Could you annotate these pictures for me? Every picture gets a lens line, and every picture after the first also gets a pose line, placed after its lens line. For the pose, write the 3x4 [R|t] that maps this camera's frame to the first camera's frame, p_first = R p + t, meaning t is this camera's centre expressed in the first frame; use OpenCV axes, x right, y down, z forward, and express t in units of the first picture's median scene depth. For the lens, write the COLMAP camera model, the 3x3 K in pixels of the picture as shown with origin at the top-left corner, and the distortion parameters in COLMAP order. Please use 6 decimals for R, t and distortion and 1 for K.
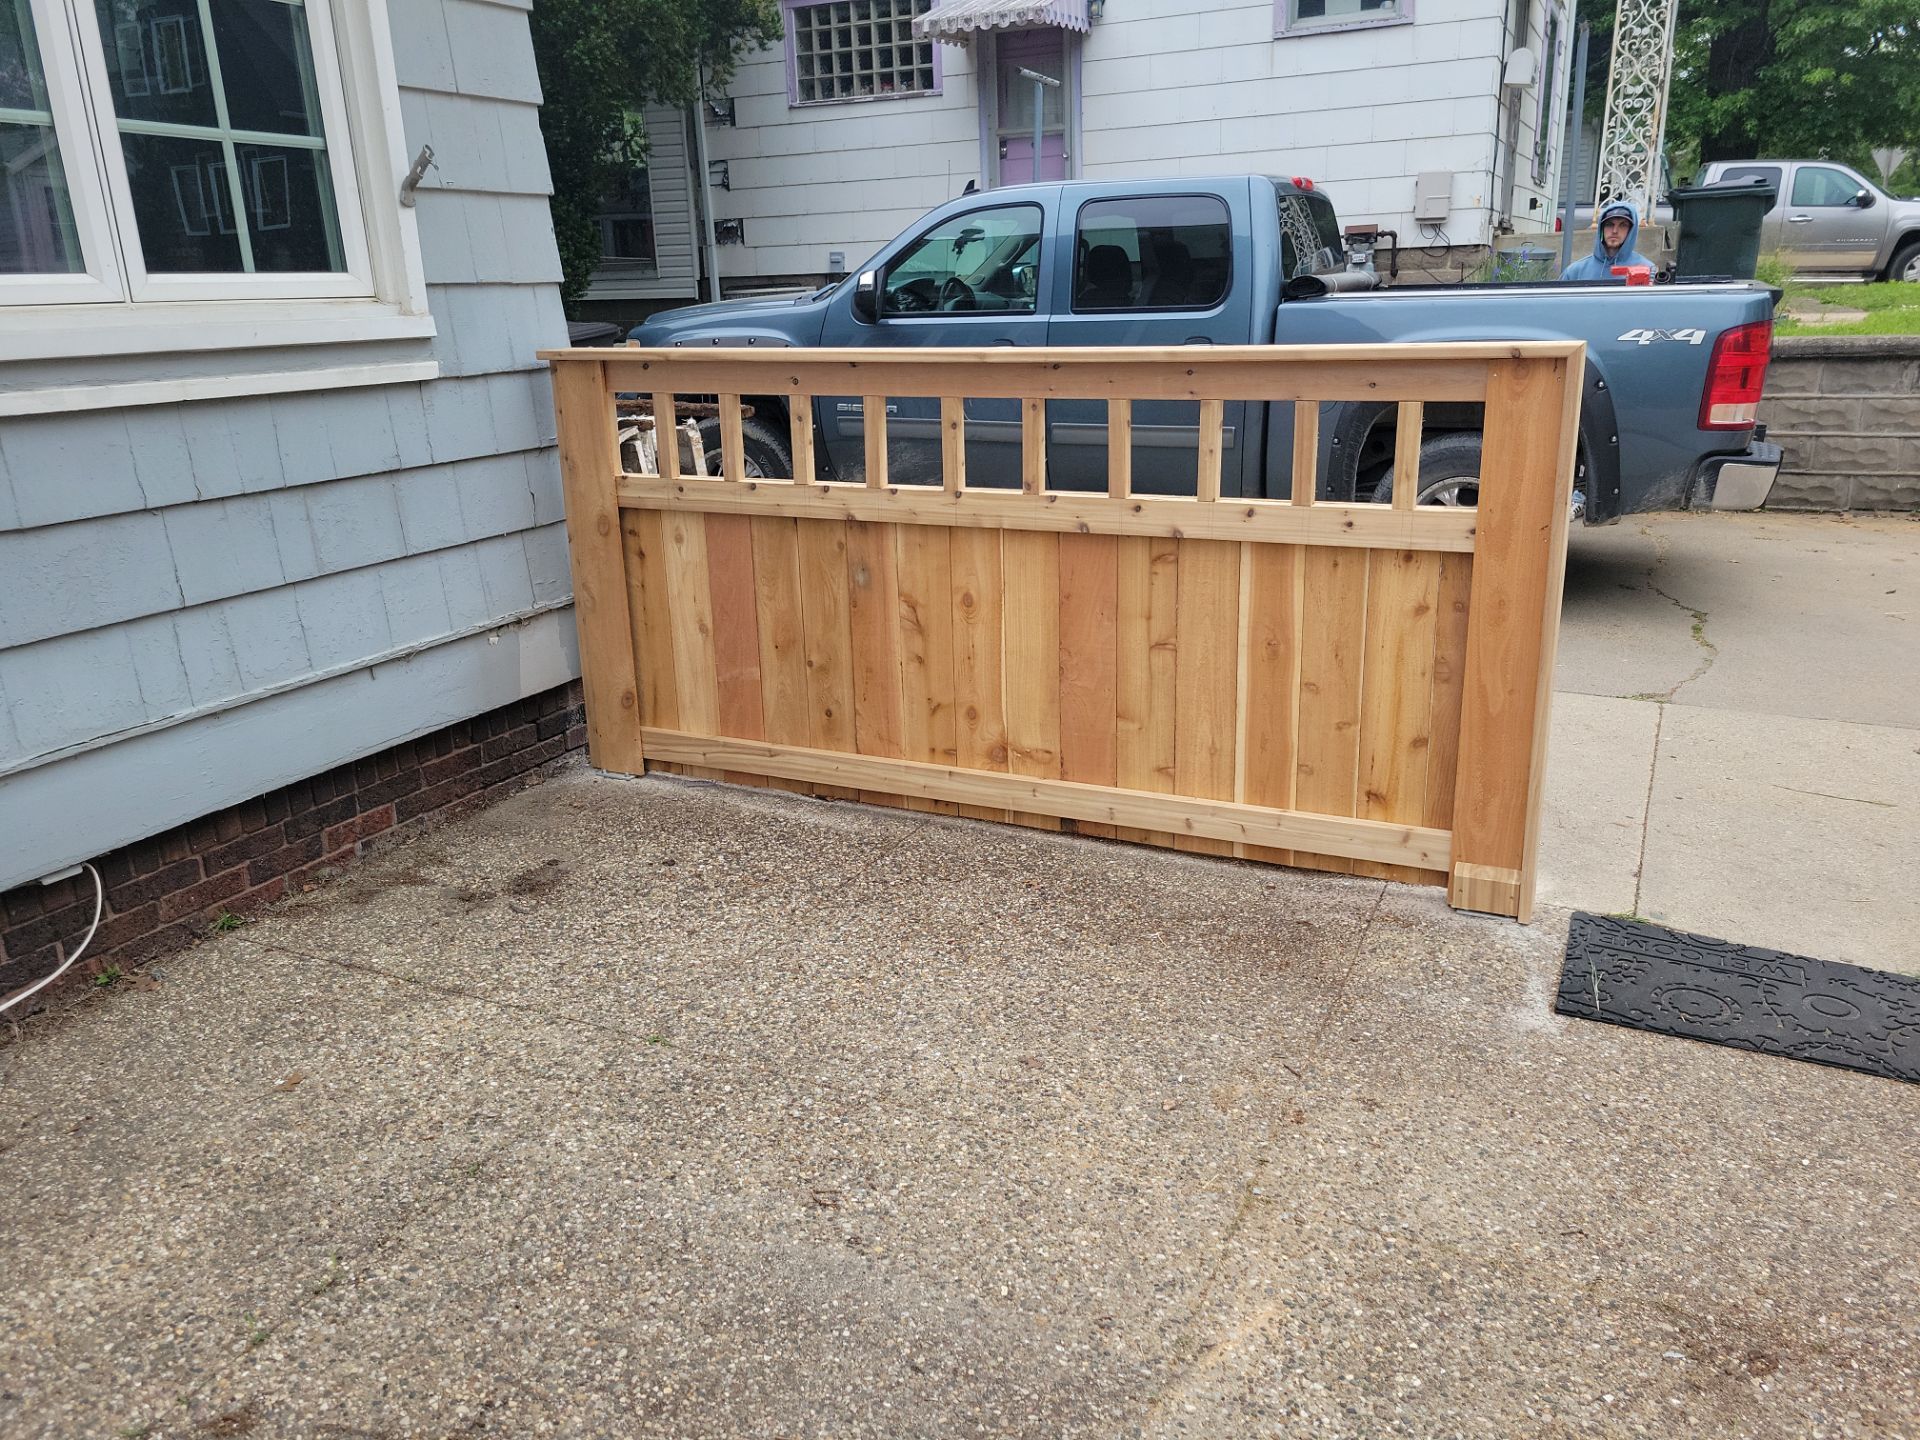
lens RADIAL K [[1432.8, 0, 967.4], [0, 1432.8, 713.4], [0, 0, 1]] dist [0.056581, -0.036757]
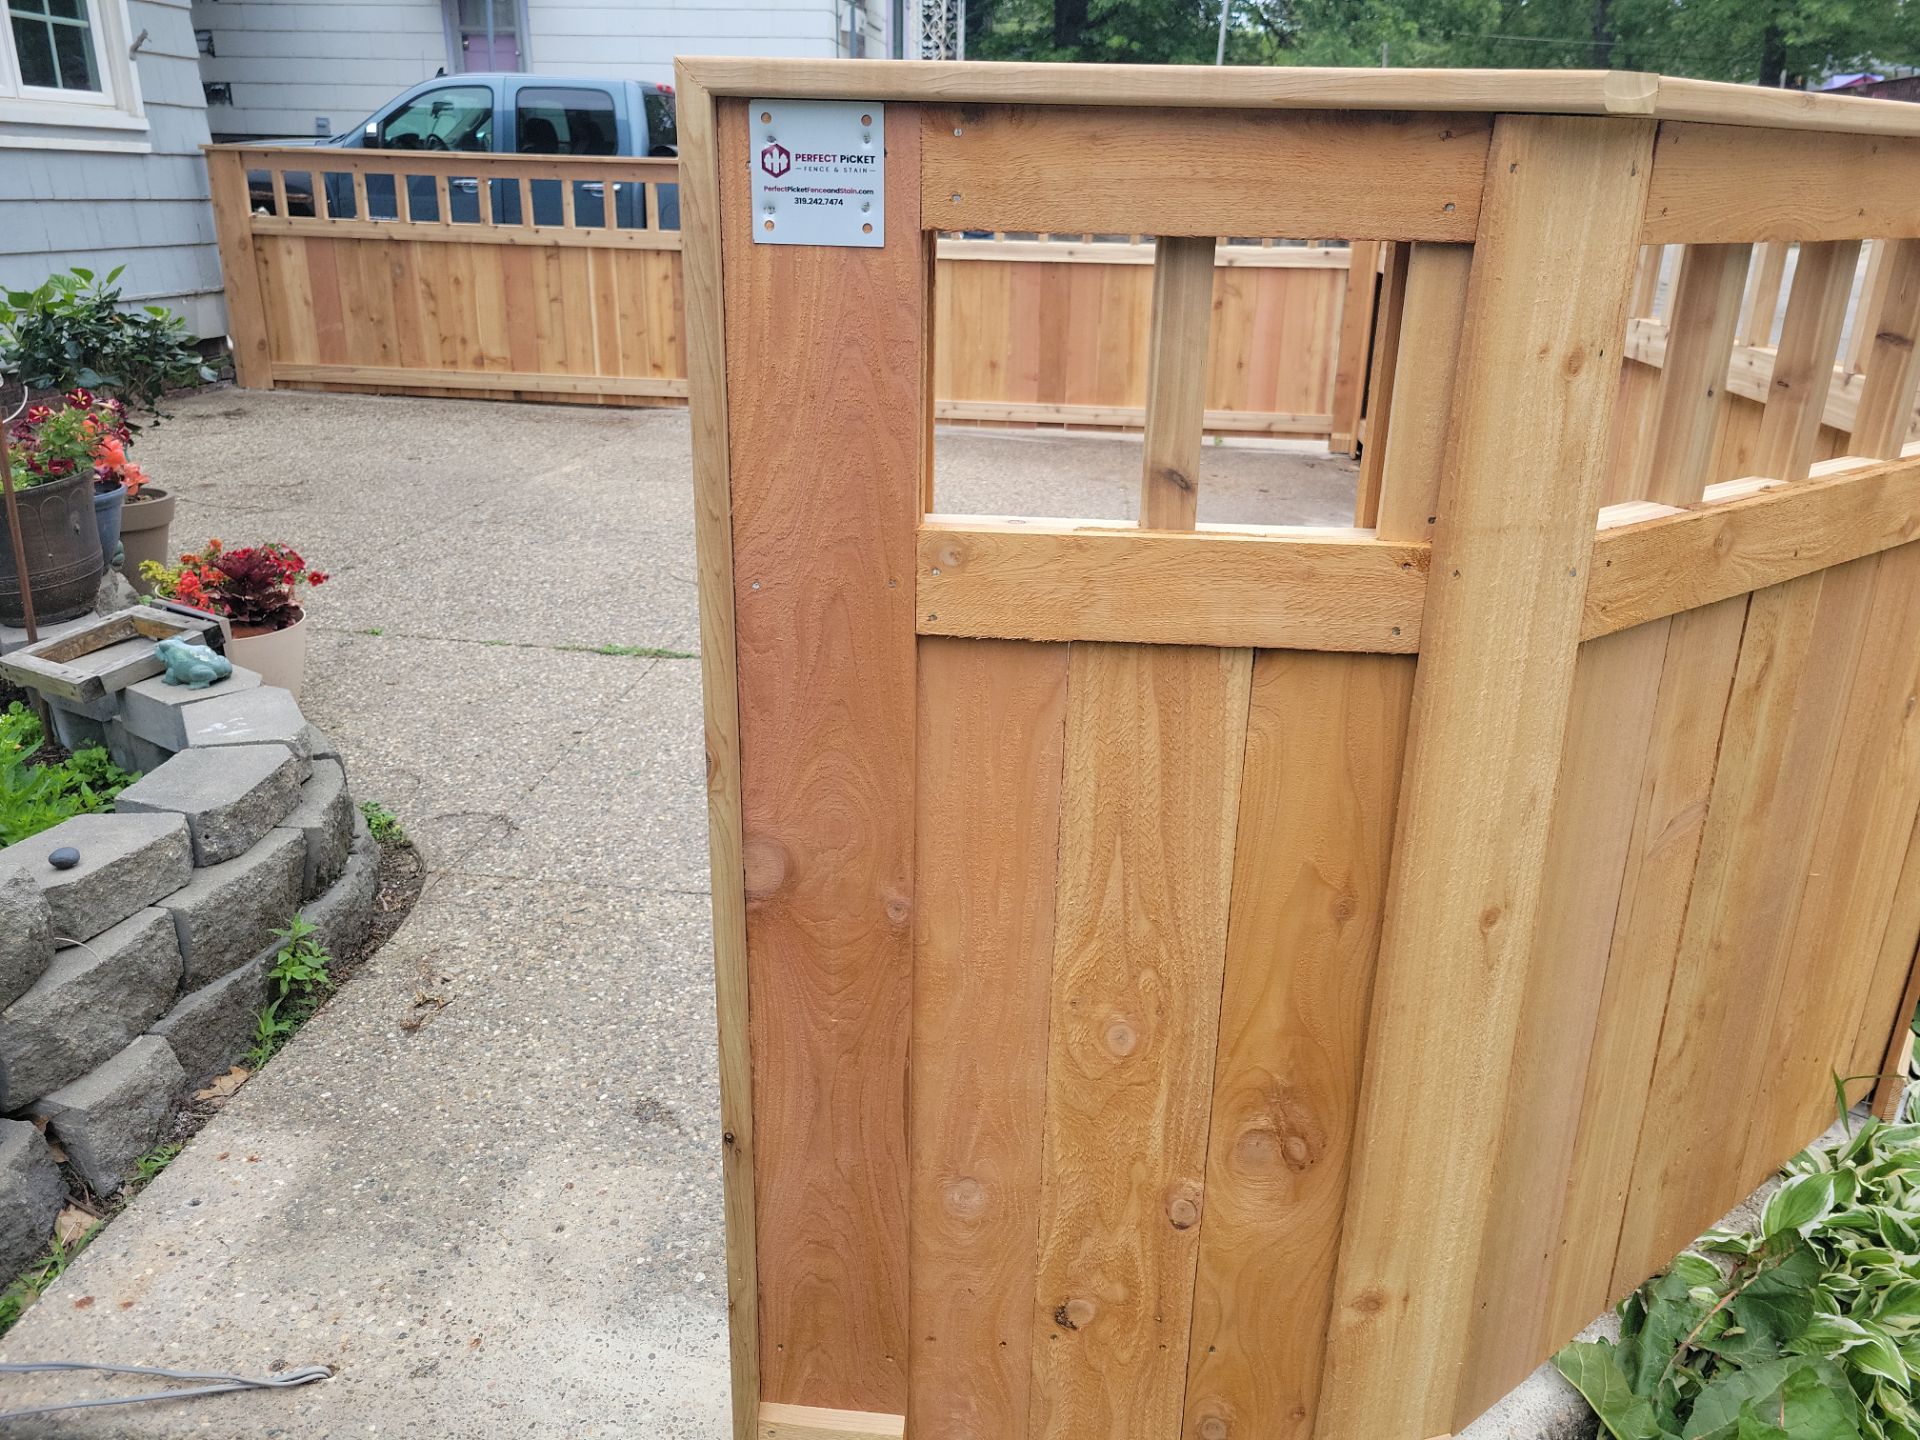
lens RADIAL K [[1437.5, 0, 974.8], [0, 1437.5, 695.1], [0, 0, 1]] dist [0.056159, -0.042621]
pose [[0.943800, -0.062770, 0.324501, -0.011590], [0.048485, 0.997473, 0.051930, 0.430753], [-0.326940, -0.033278, 0.944459, -1.188733]]
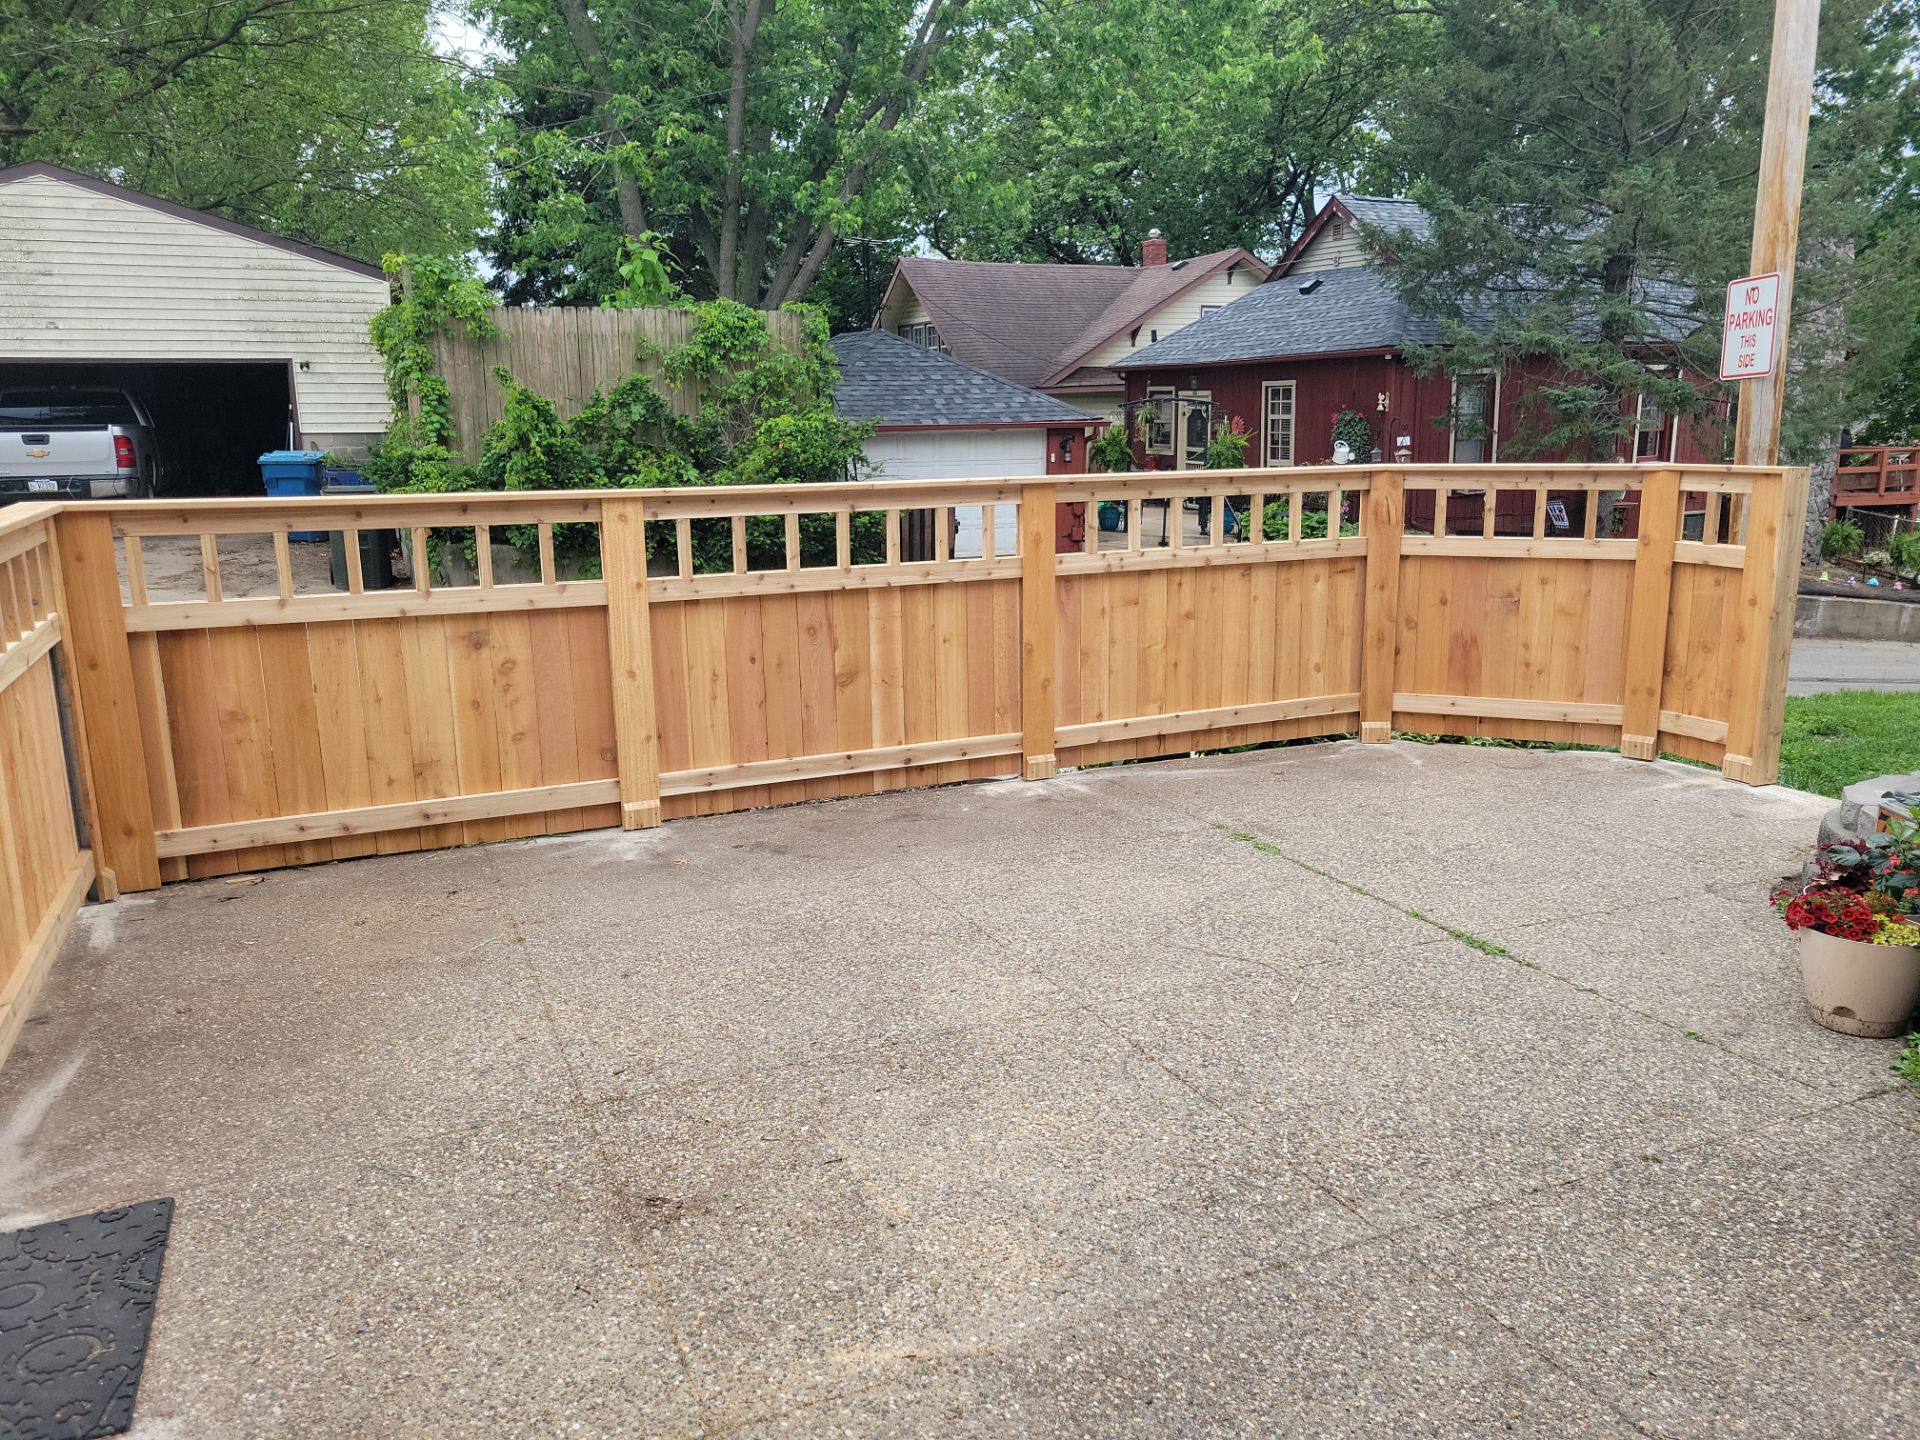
lens RADIAL K [[1432.8, 0, 967.4], [0, 1432.8, 713.4], [0, 0, 1]] dist [0.056581, -0.036757]
pose [[-0.760268, -0.099409, 0.641959, -0.314479], [0.218796, 0.891296, 0.397139, -0.272788], [-0.611654, 0.442390, -0.655874, 0.820206]]
